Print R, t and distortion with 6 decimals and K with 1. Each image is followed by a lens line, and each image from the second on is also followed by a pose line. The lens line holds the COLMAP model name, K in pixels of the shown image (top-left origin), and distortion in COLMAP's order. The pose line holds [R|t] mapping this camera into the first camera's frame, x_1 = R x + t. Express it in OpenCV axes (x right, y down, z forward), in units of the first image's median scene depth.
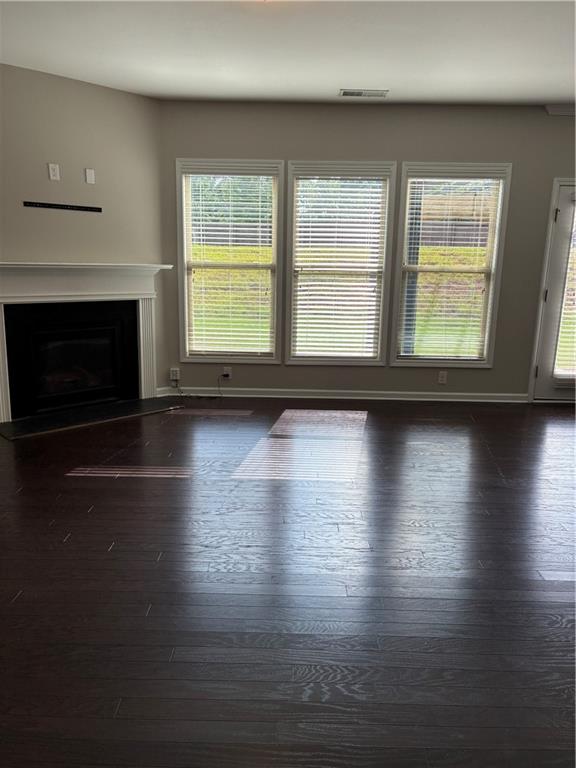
lens RADIAL K [[584.9, 0, 288.0], [0, 584.9, 384.0], [0, 0, 1]] dist [0.051813, -0.002255]
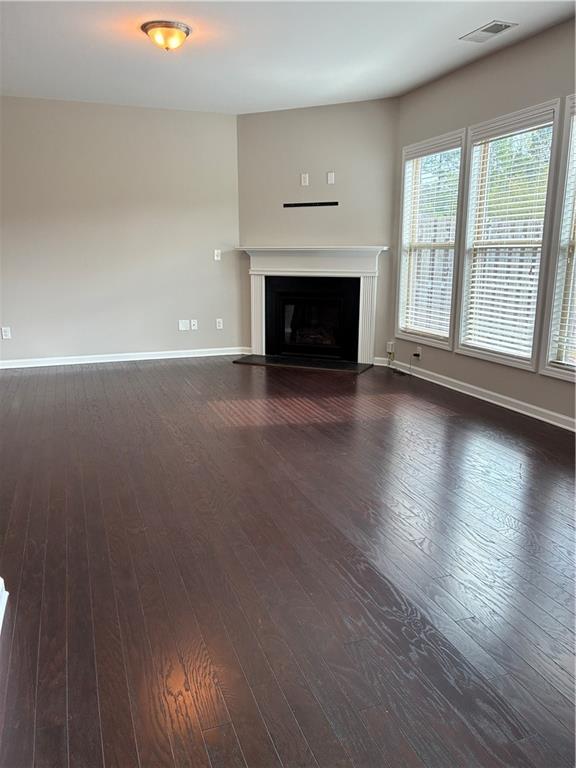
lens RADIAL K [[584.9, 0, 288.0], [0, 584.9, 384.0], [0, 0, 1]] dist [0.051813, -0.002255]
pose [[0.365710, 0.188274, -0.911487, 0.794936], [-0.187958, 0.974089, 0.125791, -0.054689], [0.911553, 0.125318, 0.391622, 0.430474]]
